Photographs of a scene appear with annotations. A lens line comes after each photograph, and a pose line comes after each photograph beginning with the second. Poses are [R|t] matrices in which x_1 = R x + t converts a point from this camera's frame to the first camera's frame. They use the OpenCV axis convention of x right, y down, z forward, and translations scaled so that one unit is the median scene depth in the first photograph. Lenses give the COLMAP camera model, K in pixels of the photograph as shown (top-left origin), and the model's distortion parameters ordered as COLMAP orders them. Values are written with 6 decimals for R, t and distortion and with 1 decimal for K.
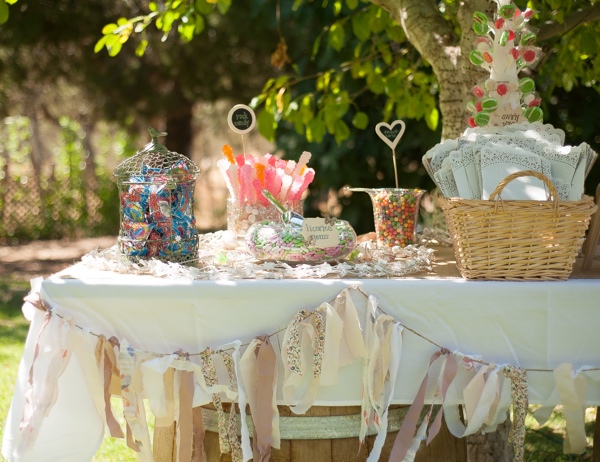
lens RADIAL K [[903.3, 0, 298.9], [0, 903.3, 233.6], [0, 0, 1]] dist [-0.021767, 0.000000]
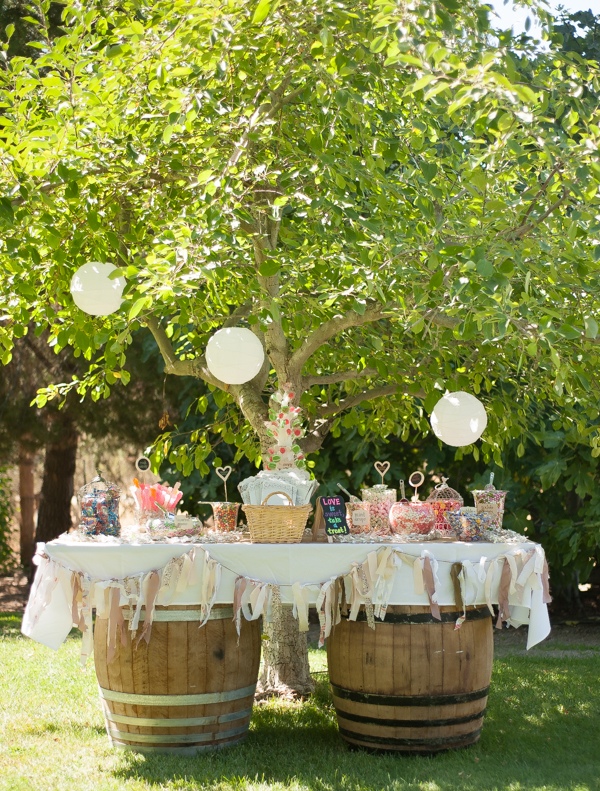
lens RADIAL K [[1190.9, 0, 303.4], [0, 1190.9, 397.9], [0, 0, 1]] dist [-0.058852, 0.000000]
pose [[0.995527, 0.014542, 0.093357, 0.037102], [0.000913, 0.986557, -0.163416, 0.154239], [-0.094478, 0.162771, 0.982130, -1.622159]]
